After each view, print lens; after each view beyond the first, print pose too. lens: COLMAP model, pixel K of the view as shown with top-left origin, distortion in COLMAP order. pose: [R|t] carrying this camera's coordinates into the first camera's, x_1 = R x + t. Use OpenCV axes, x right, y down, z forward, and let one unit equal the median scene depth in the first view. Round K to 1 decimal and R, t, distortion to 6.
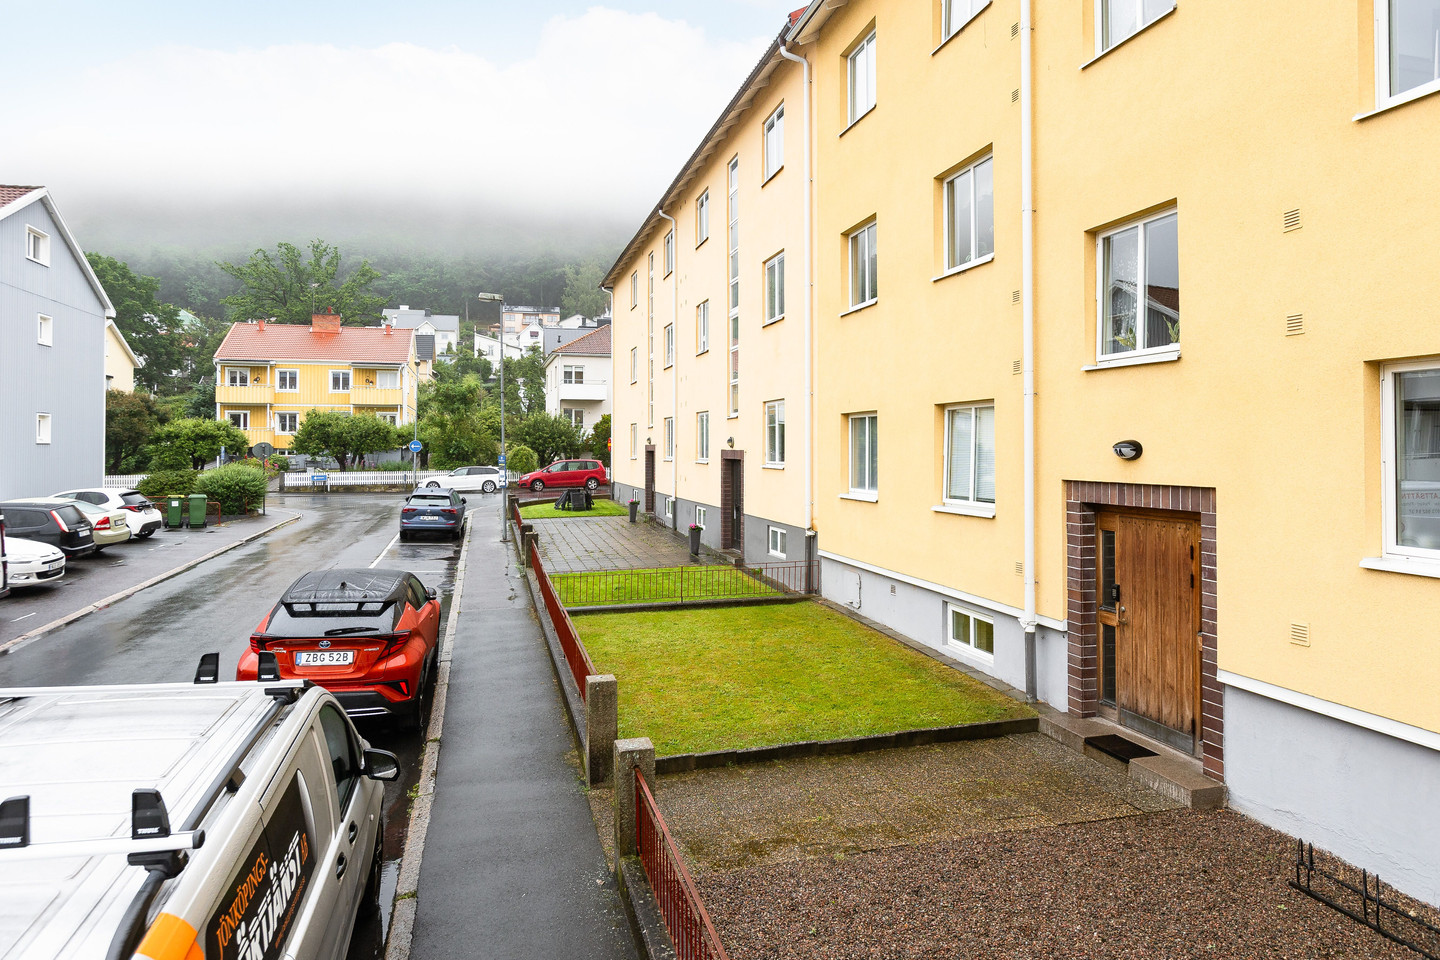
lens RADIAL K [[888.5, 0, 720.0], [0, 888.5, 480.0], [0, 0, 1]] dist [-0.002104, 0.000300]
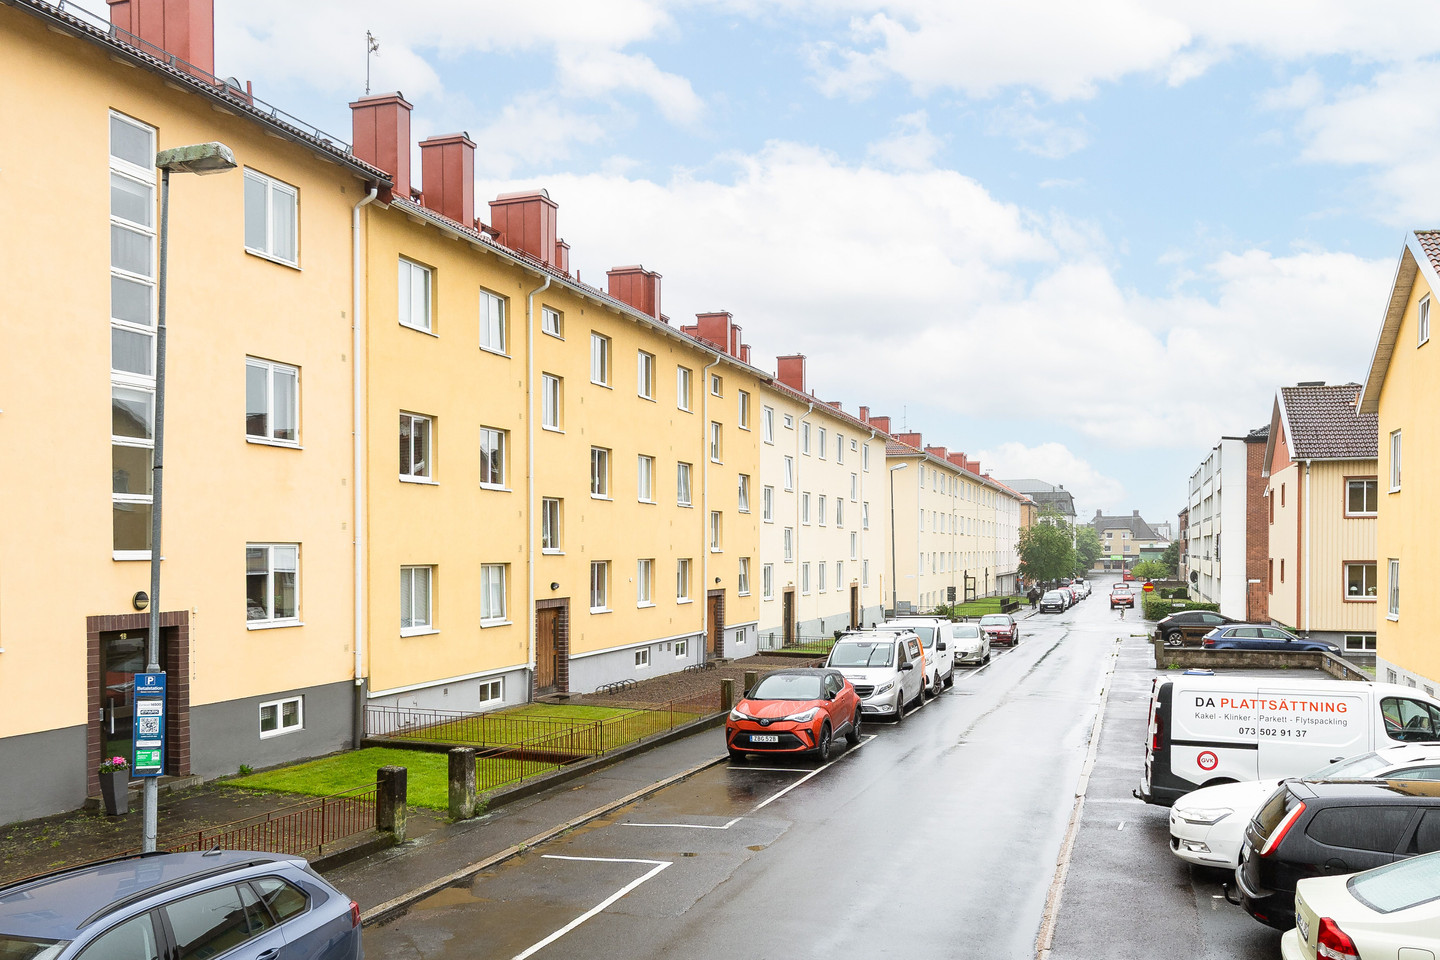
lens RADIAL K [[1033.6, 0, 720.0], [0, 1033.6, 480.0], [0, 0, 1]] dist [-0.001904, -0.000805]
pose [[-0.826639, 0.010416, 0.562636, -1.213889], [-0.010178, 0.999388, -0.033456, -0.181063], [-0.562641, -0.033383, -0.826027, 2.348083]]
